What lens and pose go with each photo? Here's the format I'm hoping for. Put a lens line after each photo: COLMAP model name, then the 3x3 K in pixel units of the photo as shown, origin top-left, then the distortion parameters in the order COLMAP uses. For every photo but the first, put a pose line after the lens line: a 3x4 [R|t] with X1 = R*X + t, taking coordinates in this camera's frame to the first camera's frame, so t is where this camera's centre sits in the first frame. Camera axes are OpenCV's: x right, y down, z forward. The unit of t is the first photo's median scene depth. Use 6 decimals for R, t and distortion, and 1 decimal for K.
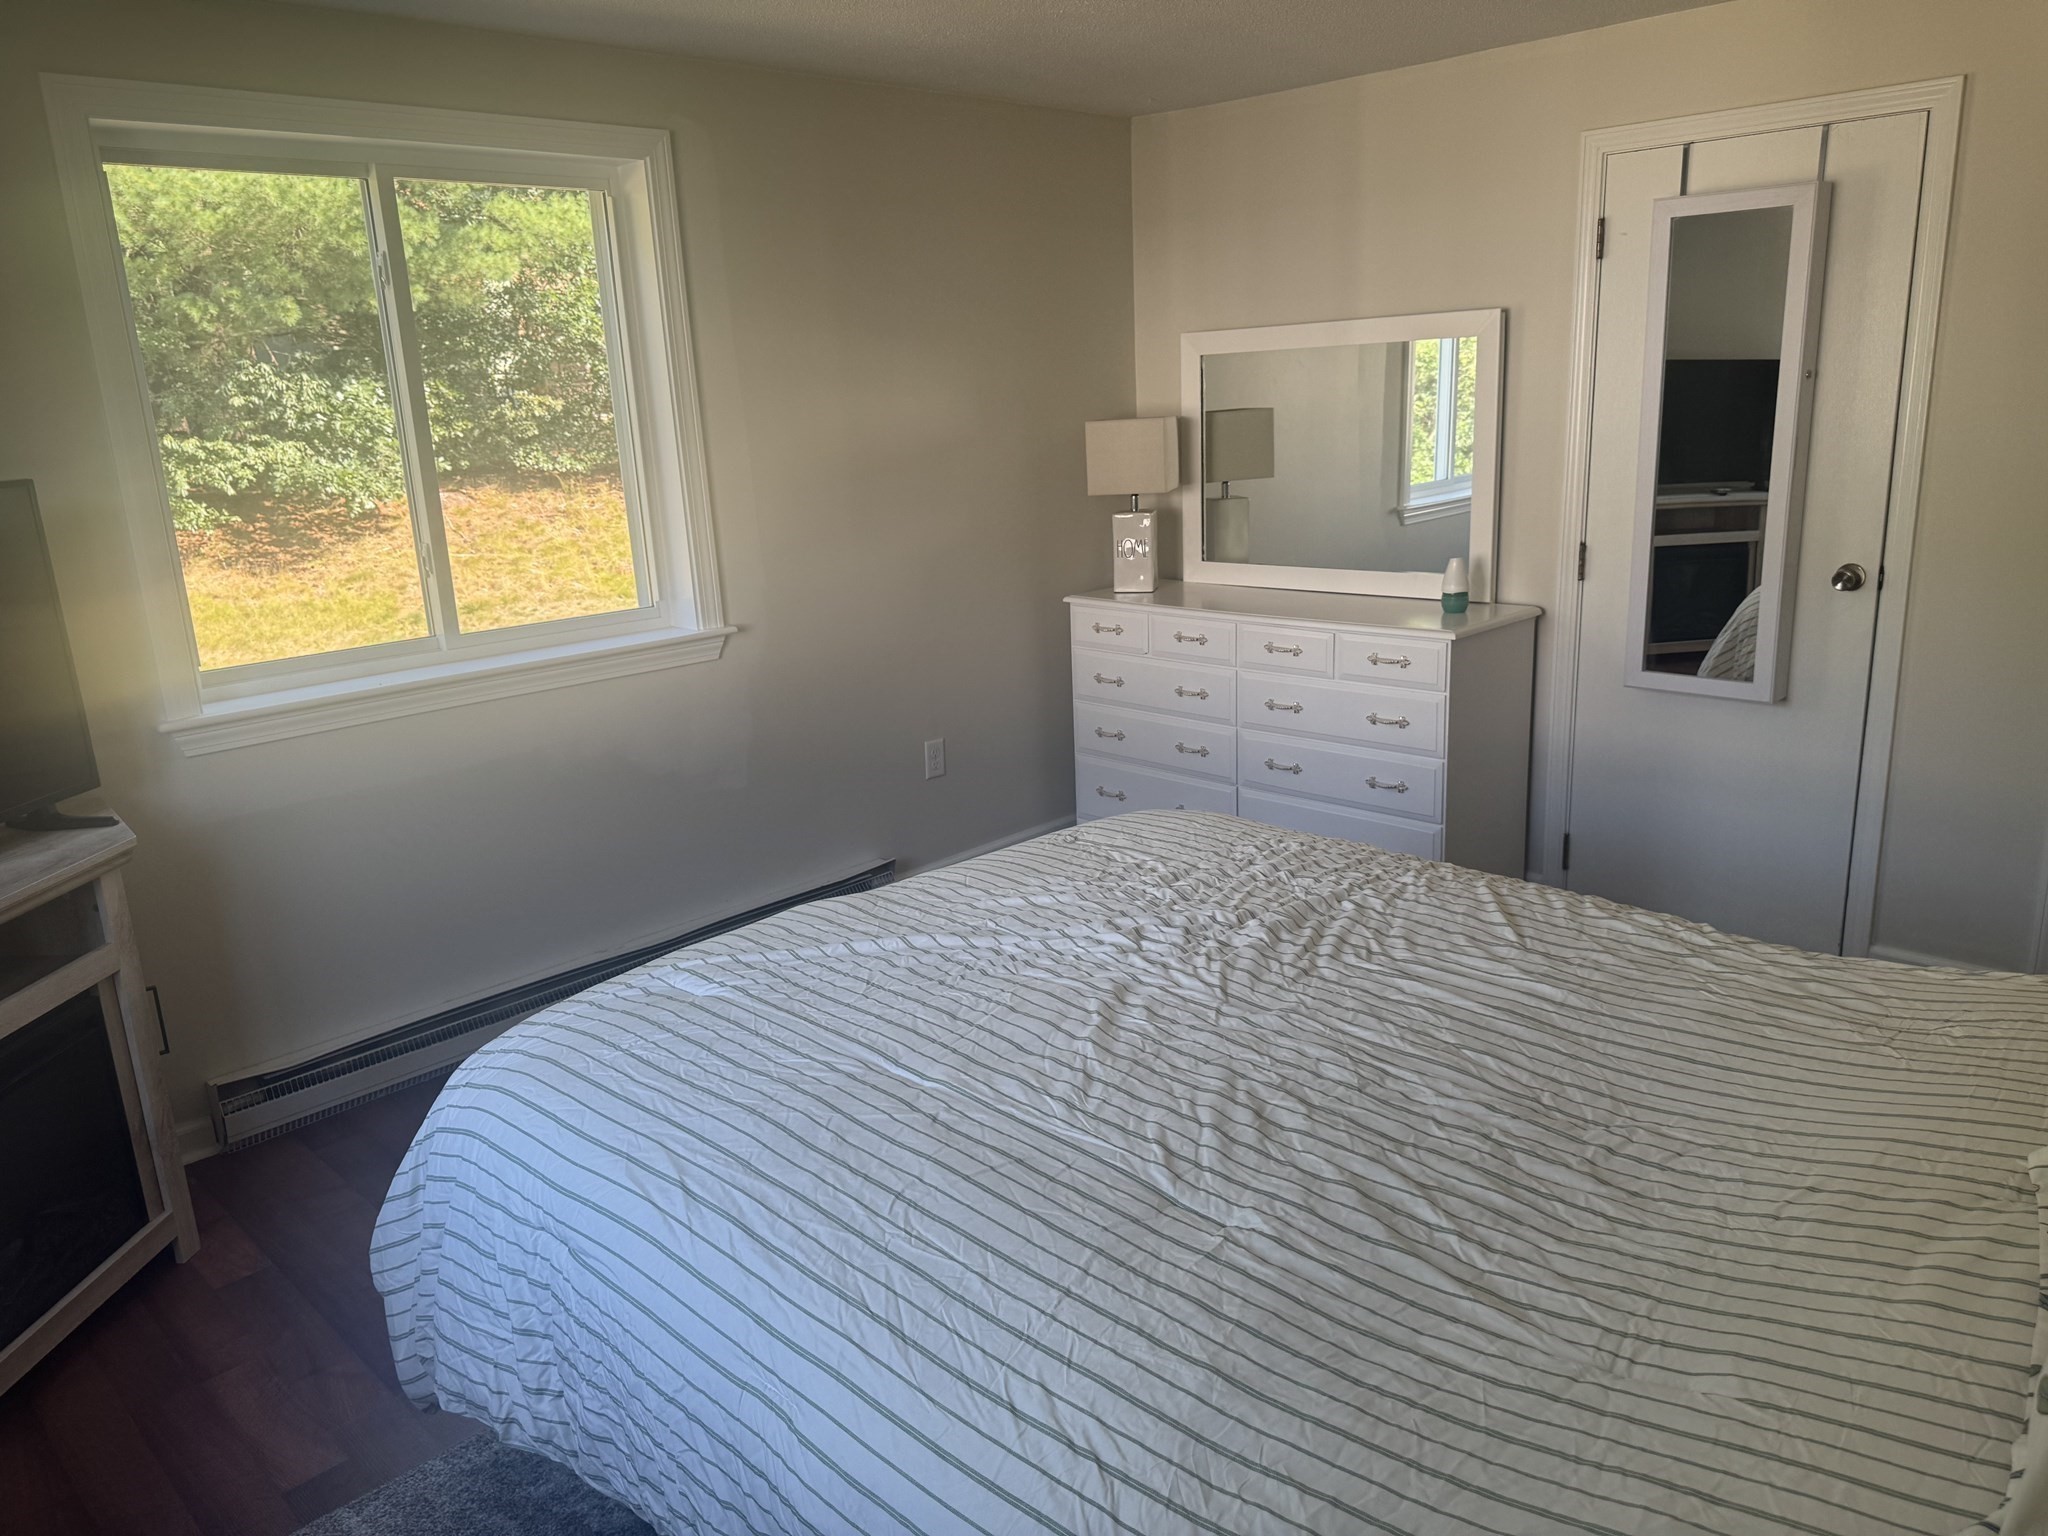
lens RADIAL K [[1445.4, 0, 1027.7], [0, 1445.4, 773.3], [0, 0, 1]] dist [0.064034, -0.091274]
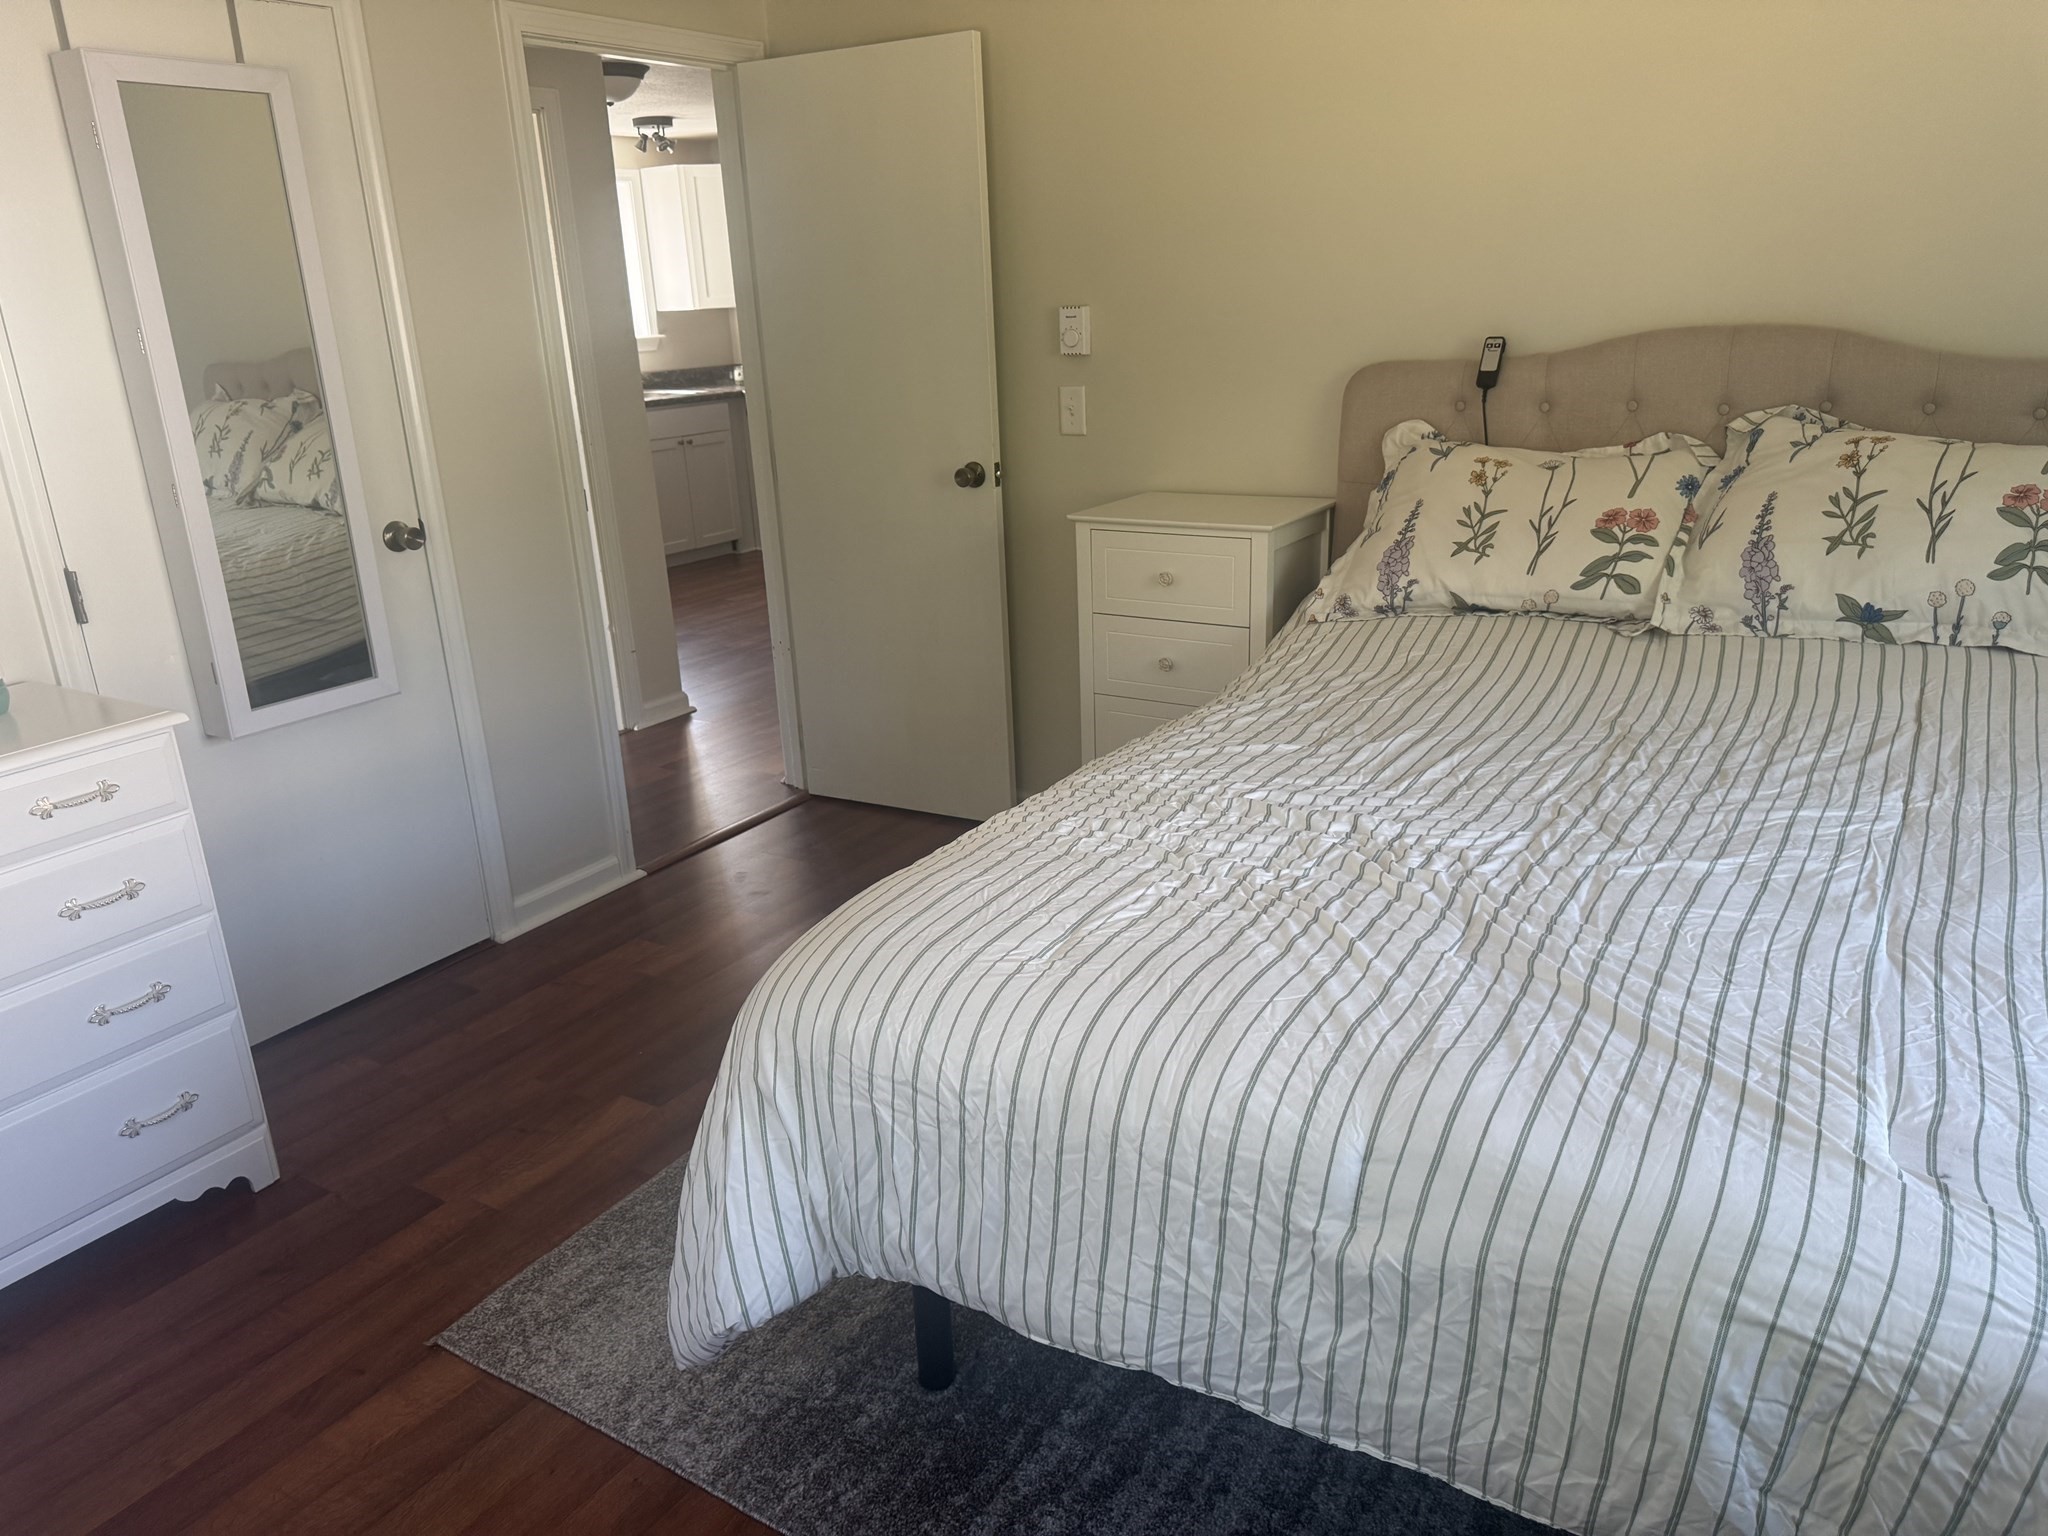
lens RADIAL K [[1445.4, 0, 1015.9], [0, 1445.4, 760.5], [0, 0, 1]] dist [0.064034, -0.091274]
pose [[-0.214917, -0.253703, 0.943104, -0.745408], [0.304275, 0.900212, 0.311504, -0.320625], [-0.928023, 0.353910, -0.116276, 1.459927]]
